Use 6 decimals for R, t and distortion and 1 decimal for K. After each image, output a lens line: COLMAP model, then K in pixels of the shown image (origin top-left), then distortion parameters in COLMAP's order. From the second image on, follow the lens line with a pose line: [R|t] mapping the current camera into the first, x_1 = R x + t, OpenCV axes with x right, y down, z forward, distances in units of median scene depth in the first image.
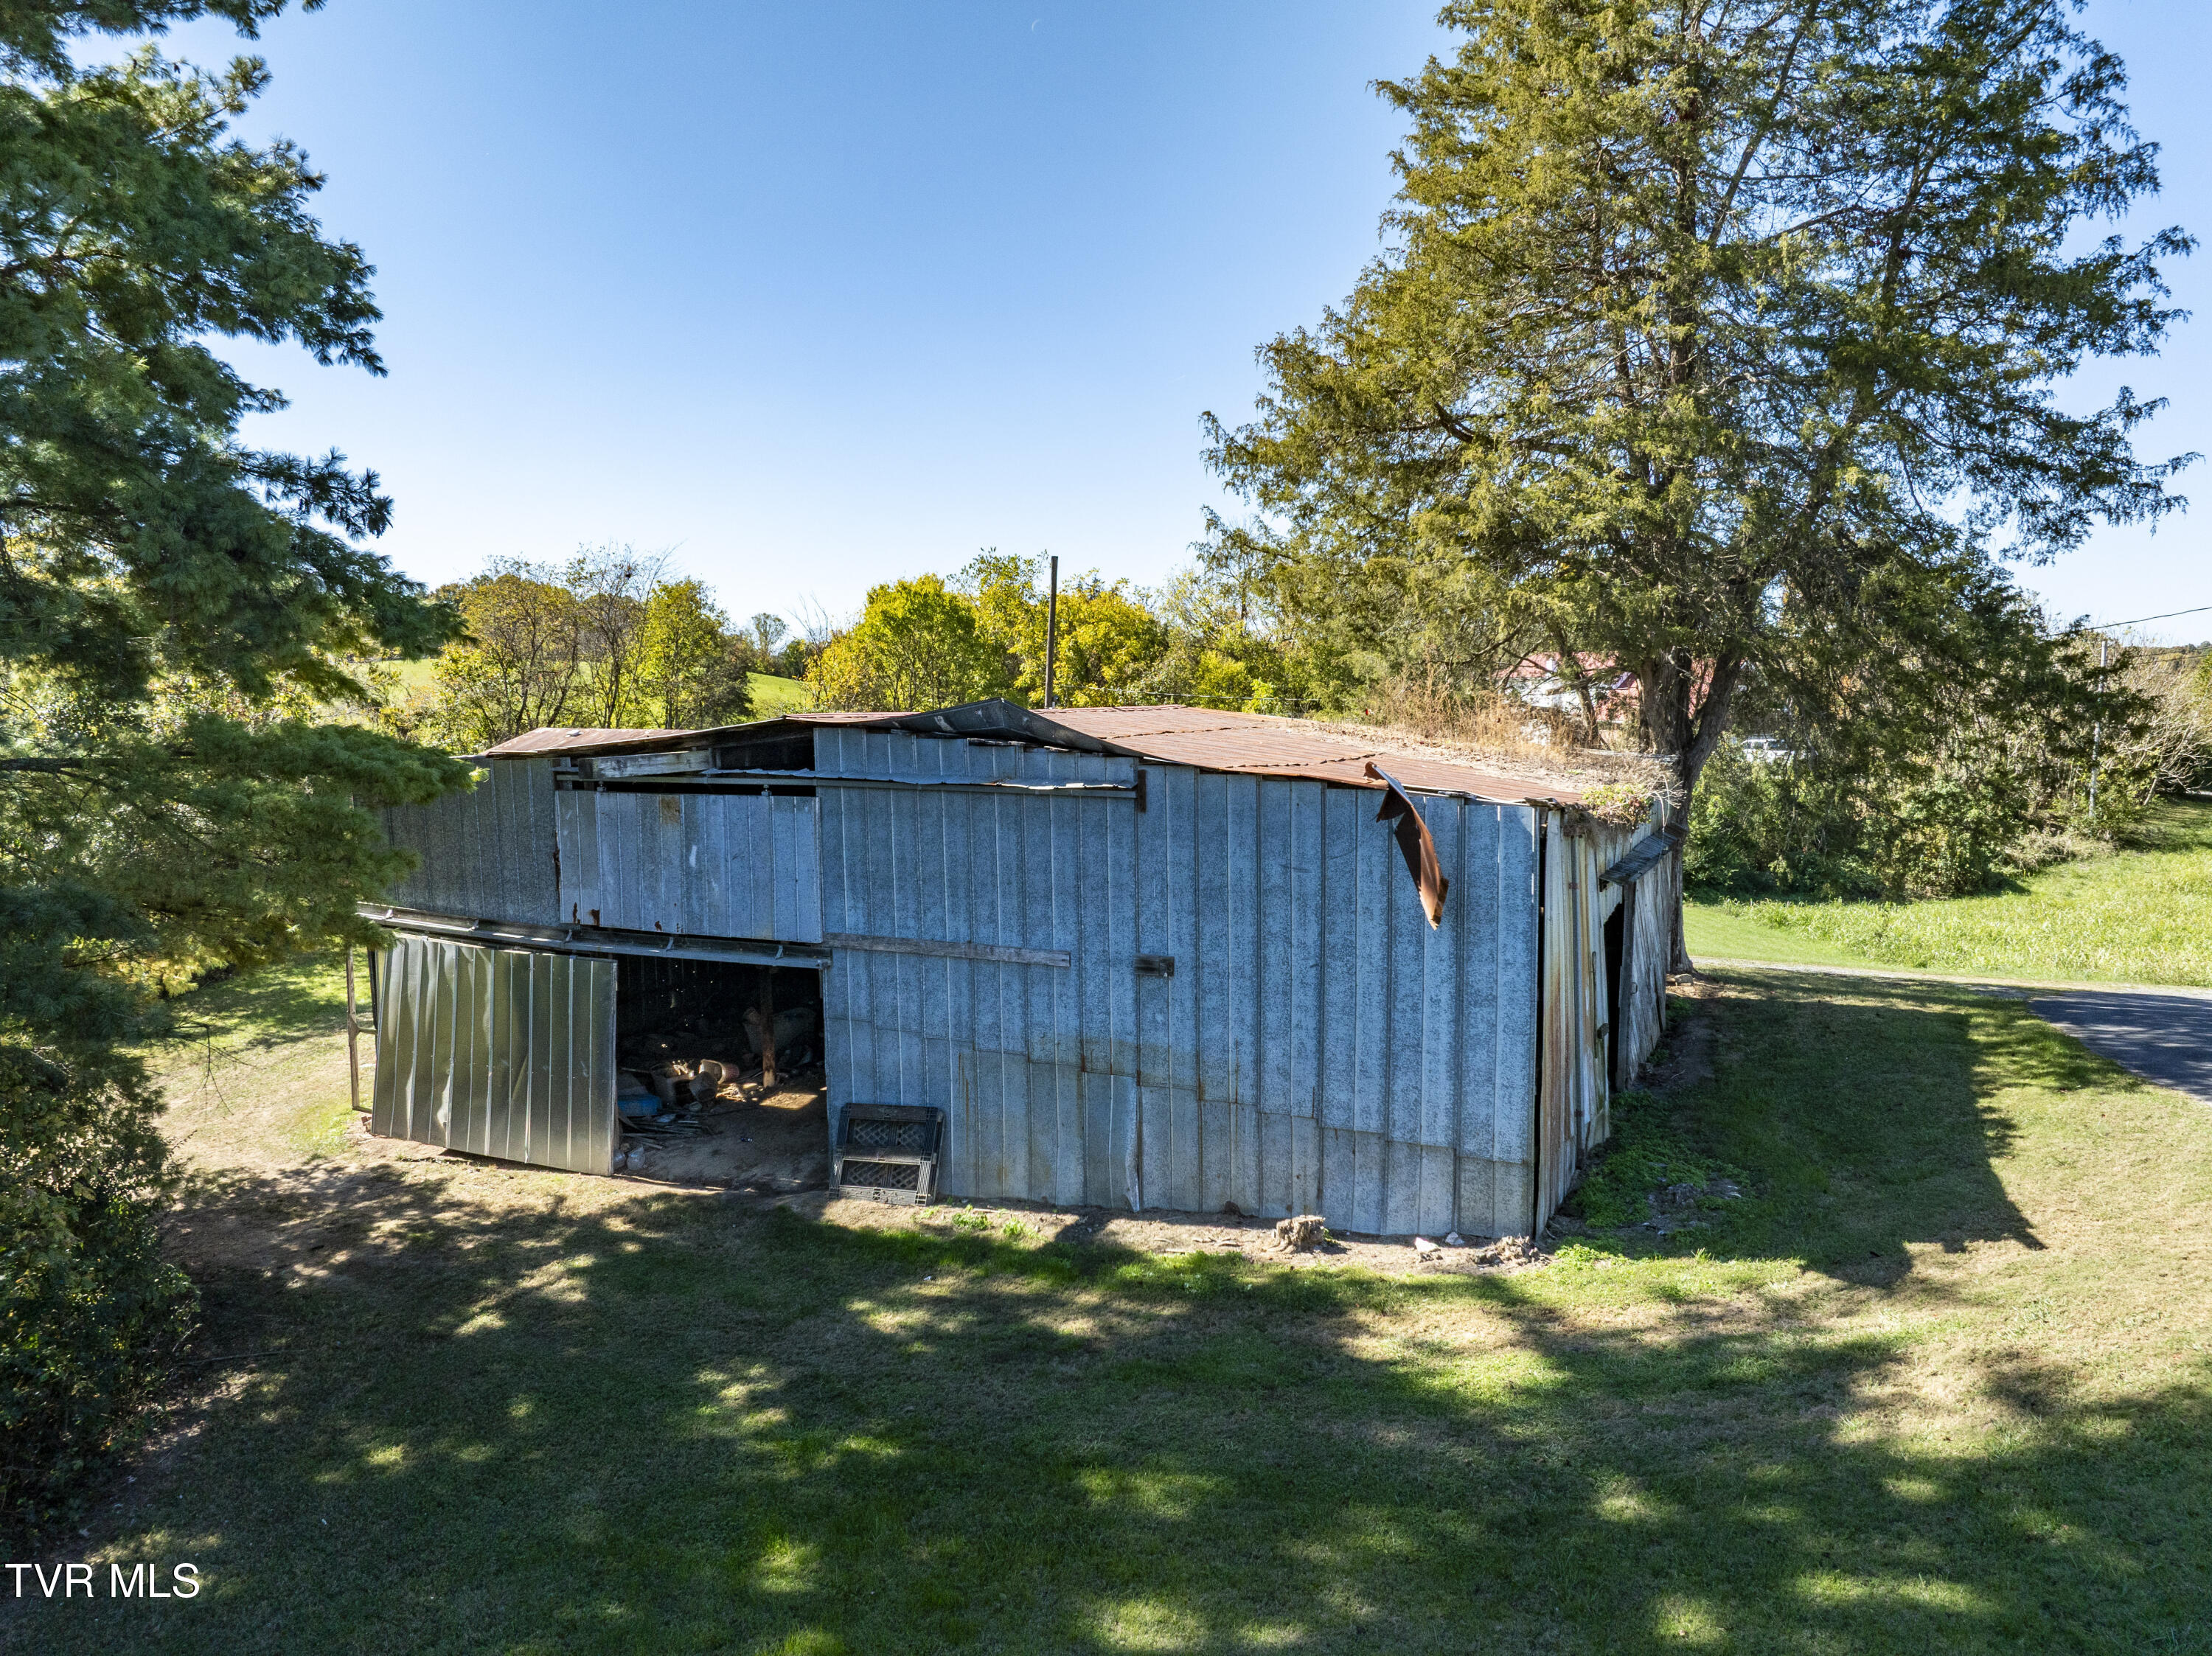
lens RADIAL K [[1554.1, 0, 1111.1], [0, 1554.1, 831.1], [0, 0, 1]] dist [-0.033793, -0.005872]
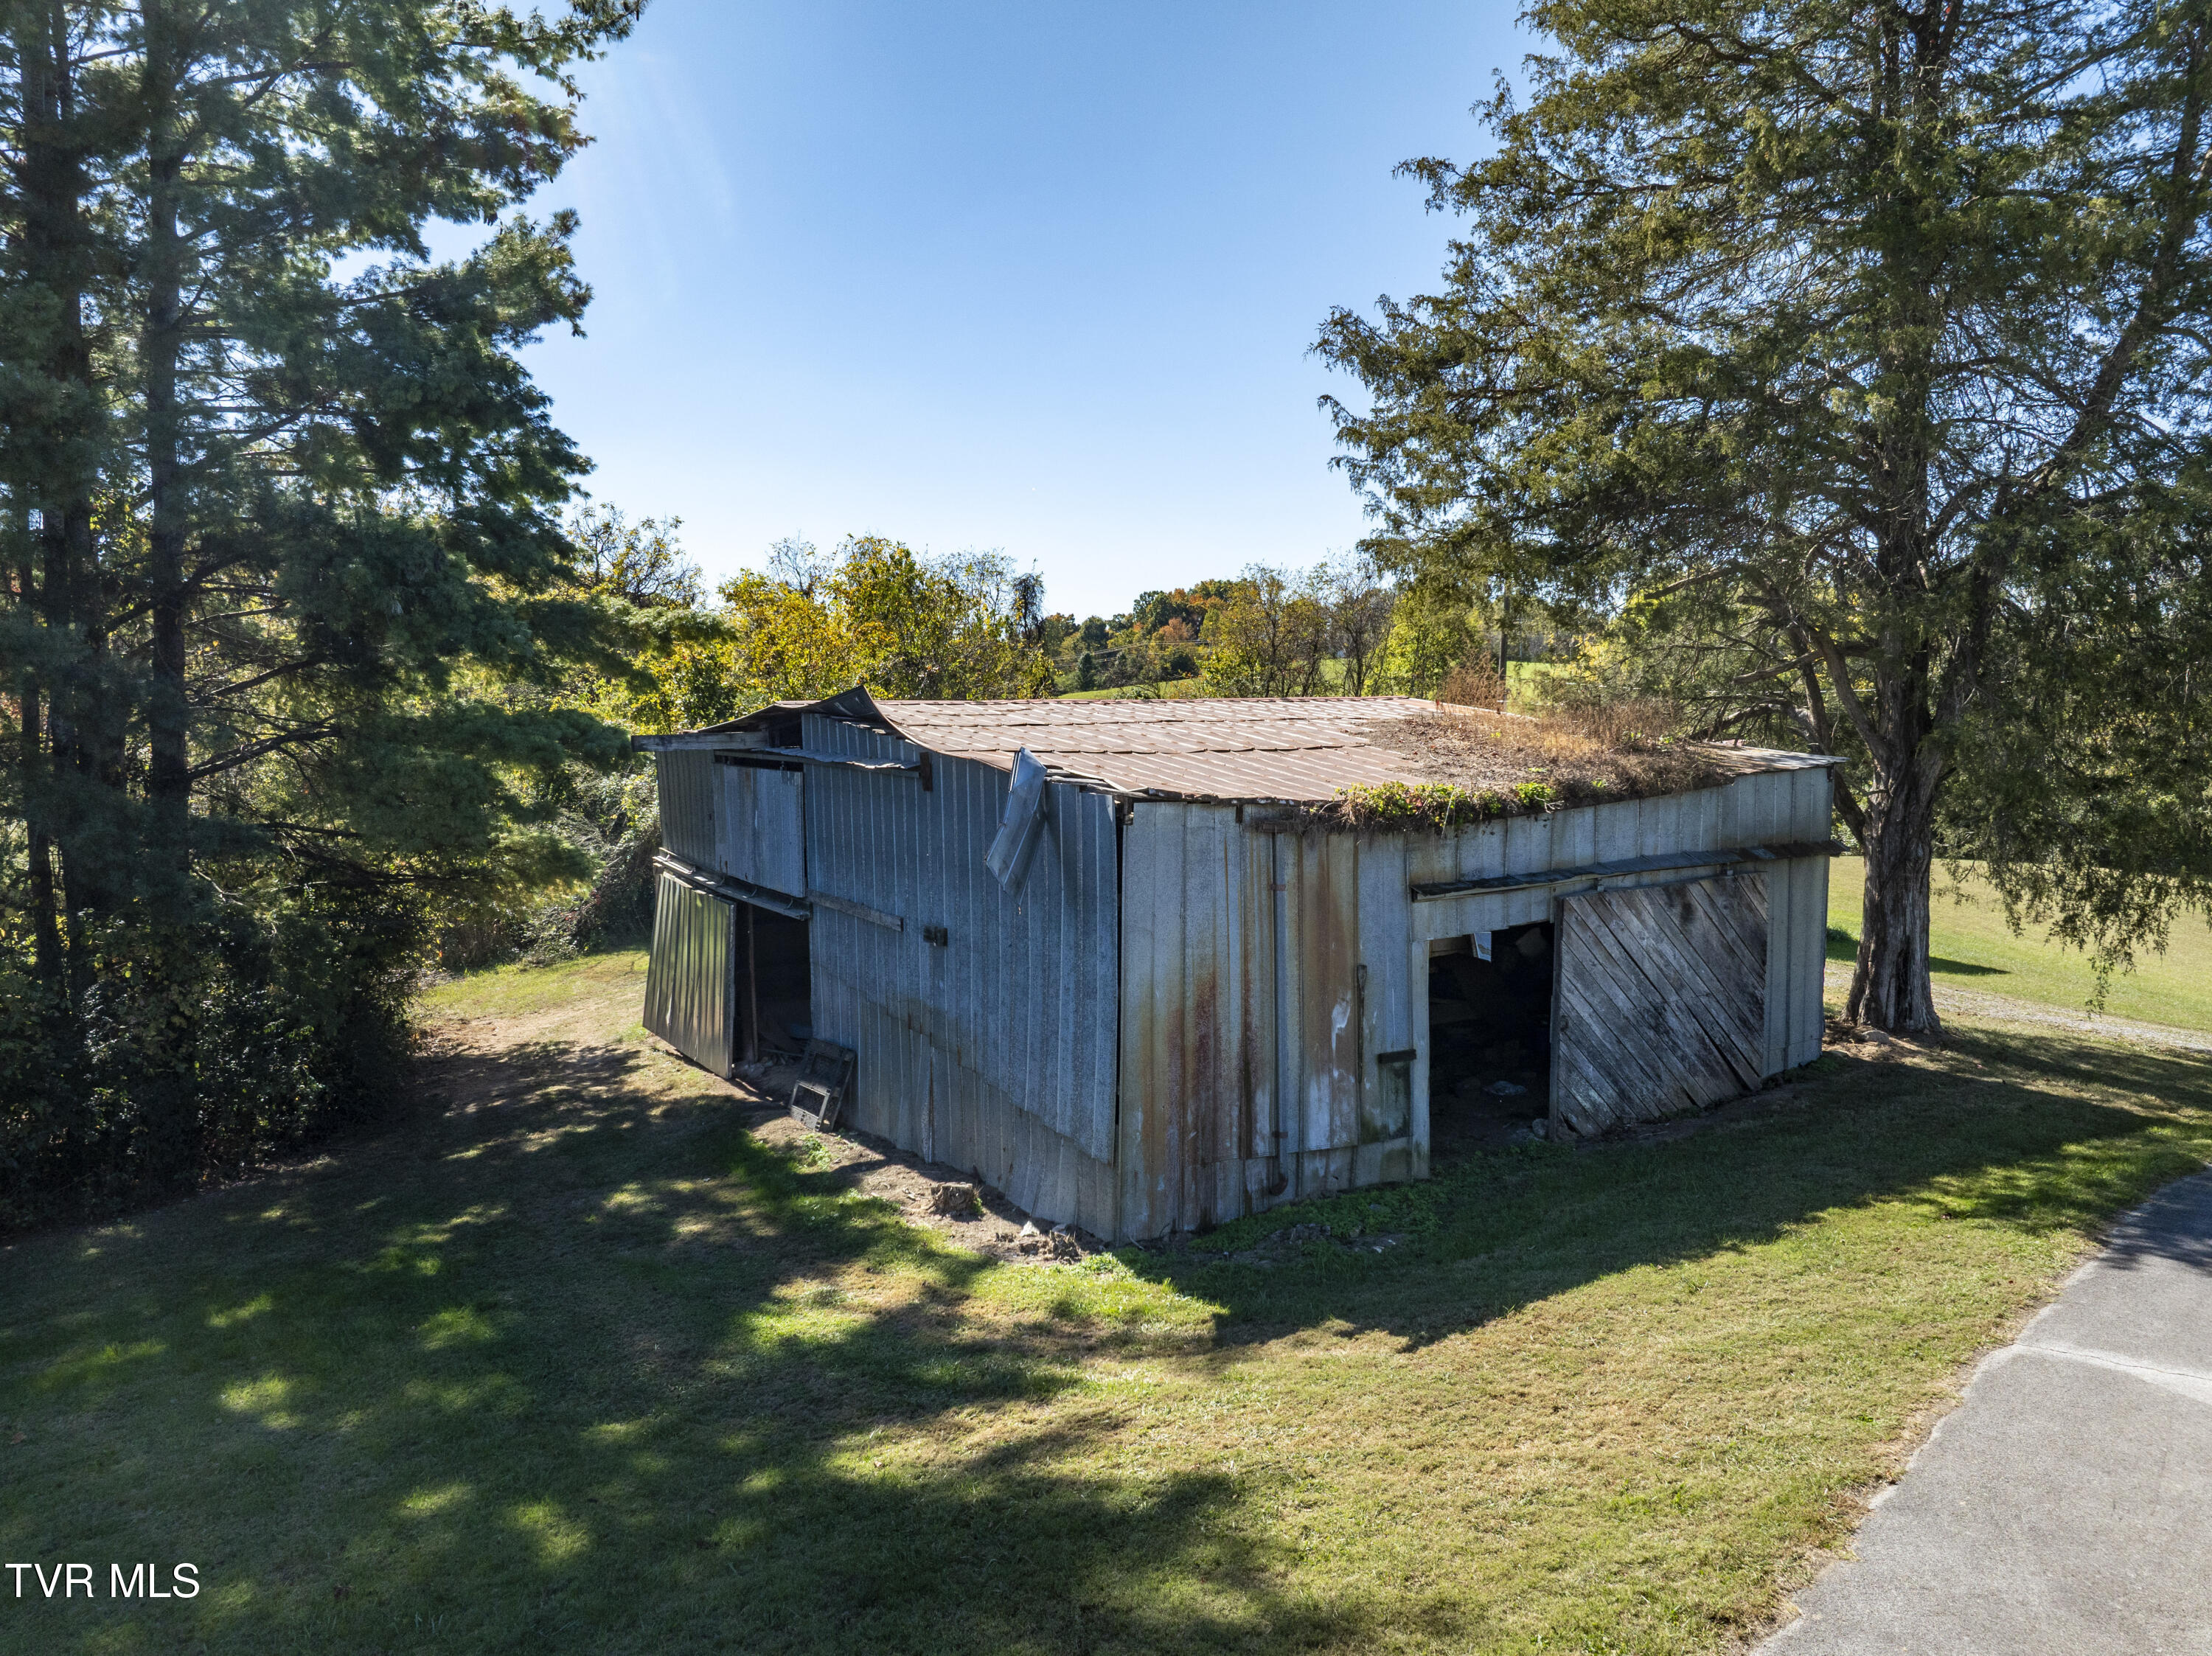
lens RADIAL K [[1554.1, 0, 1113.7], [0, 1554.1, 820.3], [0, 0, 1]] dist [-0.033793, -0.005872]
pose [[0.833977, 0.044263, -0.550021, 0.718943], [-0.047293, 0.998843, 0.008673, -0.008028], [0.549768, 0.018779, 0.835106, 0.168280]]
